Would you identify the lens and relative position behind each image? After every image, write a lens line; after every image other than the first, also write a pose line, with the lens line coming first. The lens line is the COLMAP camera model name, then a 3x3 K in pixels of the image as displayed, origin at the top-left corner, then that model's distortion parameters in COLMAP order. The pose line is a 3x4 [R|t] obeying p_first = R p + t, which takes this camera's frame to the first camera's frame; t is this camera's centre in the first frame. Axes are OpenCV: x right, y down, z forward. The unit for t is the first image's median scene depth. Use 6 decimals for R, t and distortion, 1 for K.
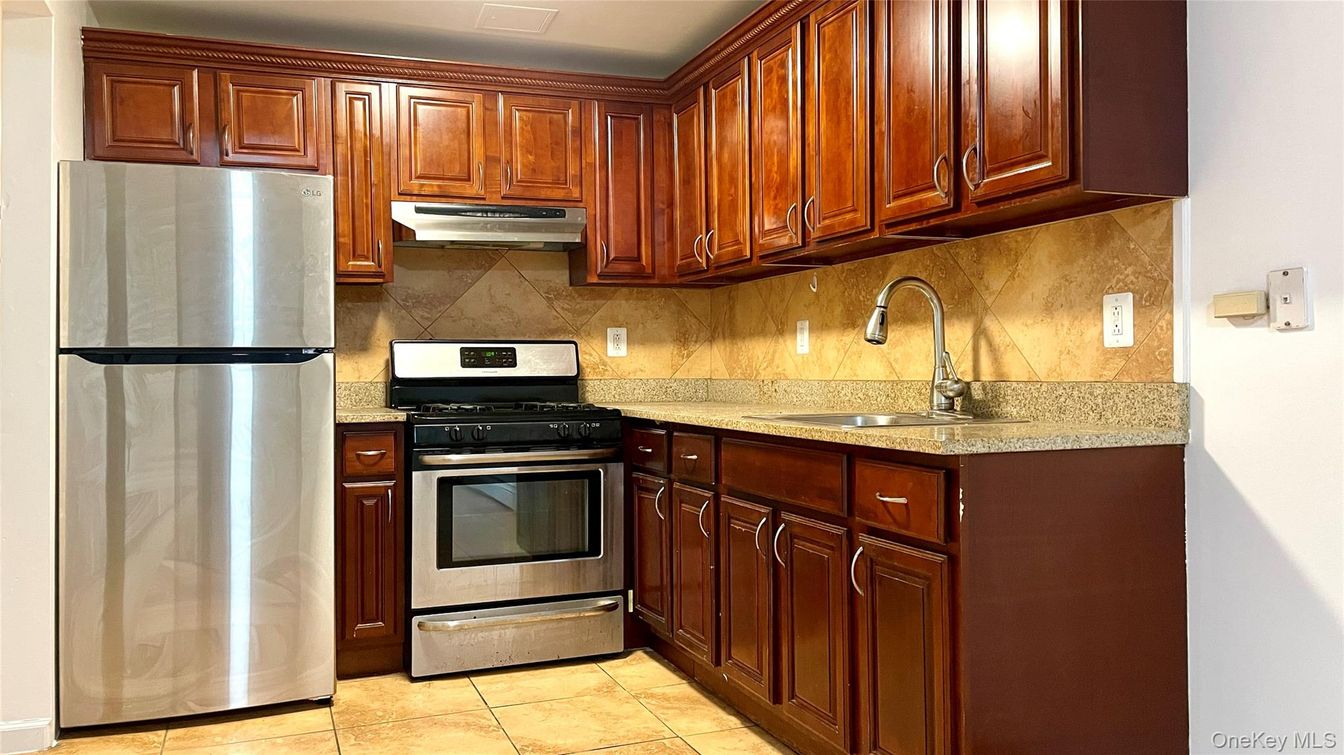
lens RADIAL K [[979.2, 0, 672.7], [0, 979.2, 359.1], [0, 0, 1]] dist [0.076387, -0.093399]
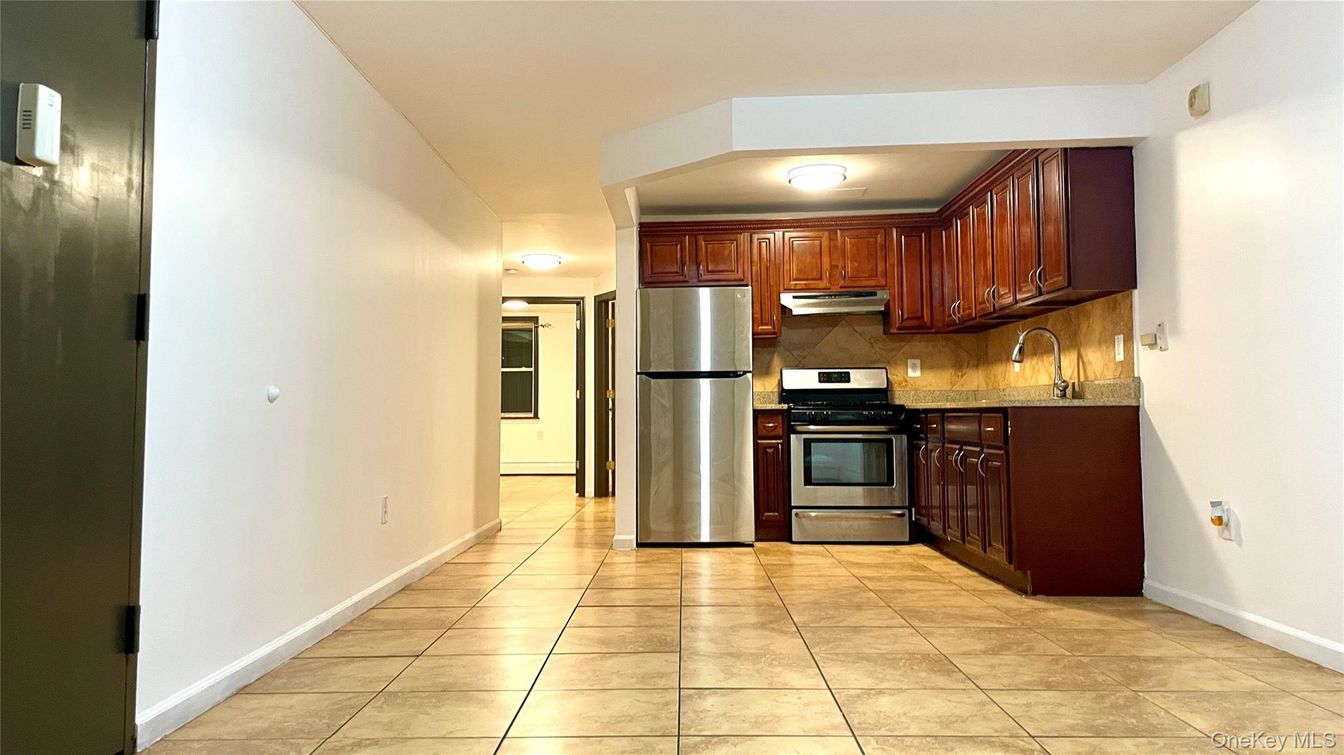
lens RADIAL K [[979.2, 0, 672.7], [0, 979.2, 359.1], [0, 0, 1]] dist [0.076387, -0.093399]
pose [[0.918757, -0.020787, -0.394276, 0.264906], [0.004243, 0.999075, -0.042788, 0.043838], [0.394800, 0.037639, 0.917996, -0.804492]]
